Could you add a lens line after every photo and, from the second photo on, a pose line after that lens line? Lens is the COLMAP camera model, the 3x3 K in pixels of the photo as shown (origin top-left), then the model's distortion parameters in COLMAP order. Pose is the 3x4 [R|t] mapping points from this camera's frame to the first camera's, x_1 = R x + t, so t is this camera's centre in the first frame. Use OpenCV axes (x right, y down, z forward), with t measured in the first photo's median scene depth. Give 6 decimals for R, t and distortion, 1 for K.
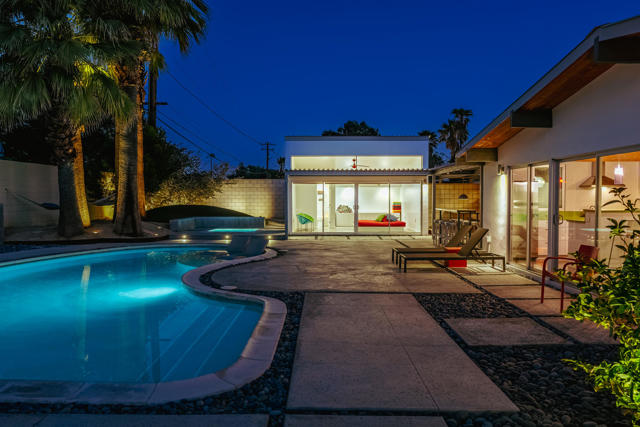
lens RADIAL K [[495.8, 0, 321.9], [0, 495.8, 213.4], [0, 0, 1]] dist [0.031428, -0.003889]
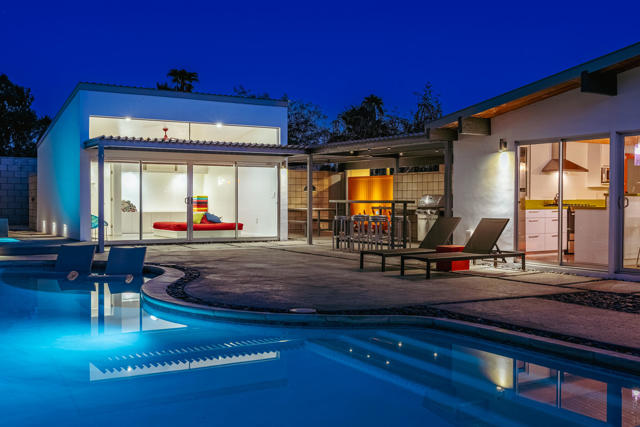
lens RADIAL K [[714.8, 0, 325.7], [0, 714.8, 214.8], [0, 0, 1]] dist [-0.000628, 0.000000]
pose [[0.850386, -0.008956, 0.526083, -0.281949], [0.014087, 0.999884, -0.005749, 0.014706], [-0.525970, 0.012300, 0.850414, 0.104011]]
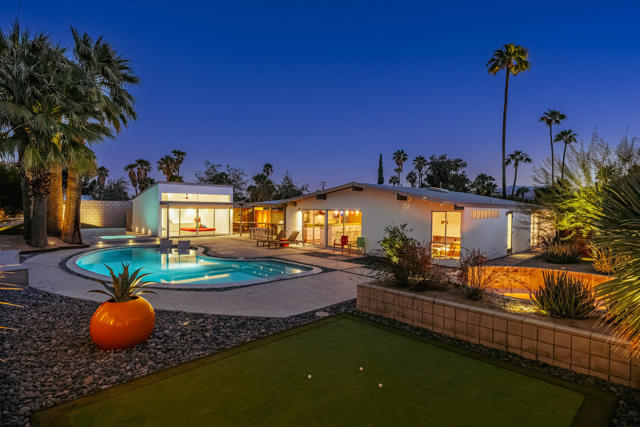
lens RADIAL K [[350.0, 0, 323.2], [0, 350.0, 212.8], [0, 0, 1]] dist [0.005075, 0.001266]
pose [[0.716821, -0.001646, 0.697255, -0.521836], [0.006851, 0.999966, -0.004682, -0.036064], [-0.697224, 0.008133, 0.716808, -0.279094]]
